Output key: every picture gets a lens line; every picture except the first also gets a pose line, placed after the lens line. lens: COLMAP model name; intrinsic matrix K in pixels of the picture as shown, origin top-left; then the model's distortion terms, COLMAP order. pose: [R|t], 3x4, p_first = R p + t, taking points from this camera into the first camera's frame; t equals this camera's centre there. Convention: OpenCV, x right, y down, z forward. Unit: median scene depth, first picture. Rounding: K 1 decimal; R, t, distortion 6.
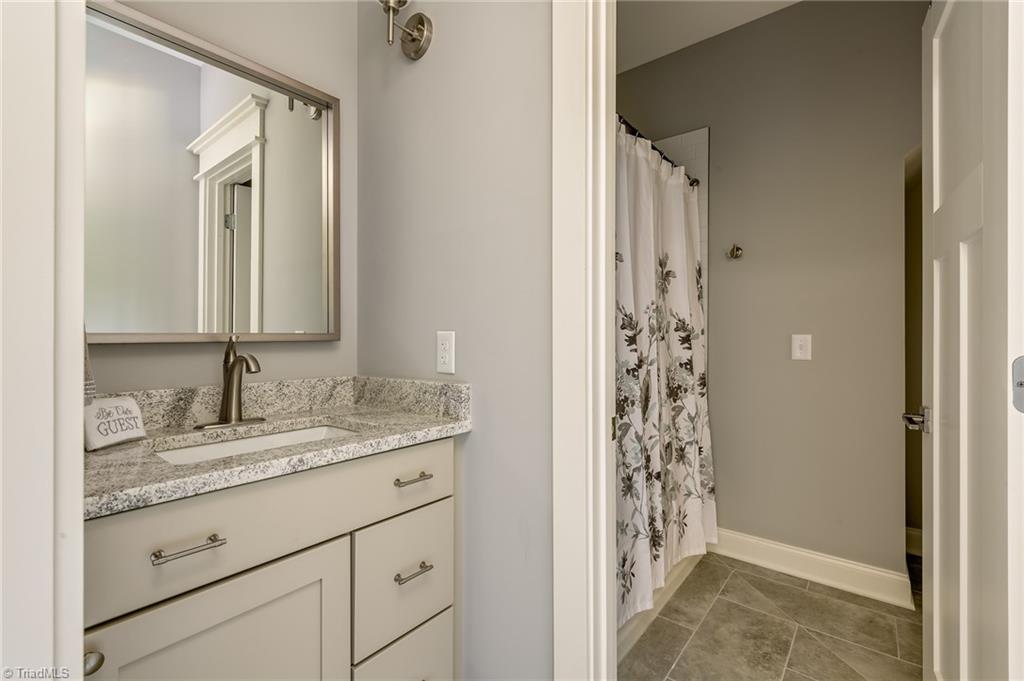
lens RADIAL K [[468.1, 0, 507.9], [0, 468.1, 335.3], [0, 0, 1]] dist [0.004464, -0.001263]
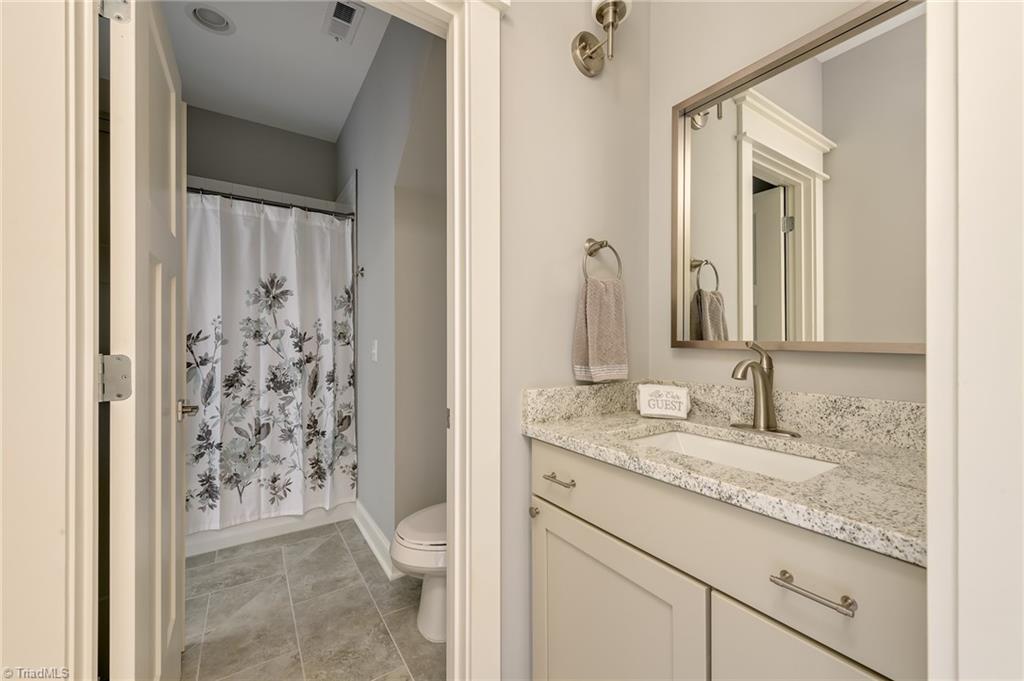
lens RADIAL K [[405.1, 0, 502.7], [0, 405.1, 343.7], [0, 0, 1]] dist [0.002946, 0.000728]
pose [[0.953001, -0.006332, -0.302902, 1.375234], [0.004855, 0.999972, -0.005629, 0.017539], [0.302929, 0.003894, 0.953005, 0.134843]]
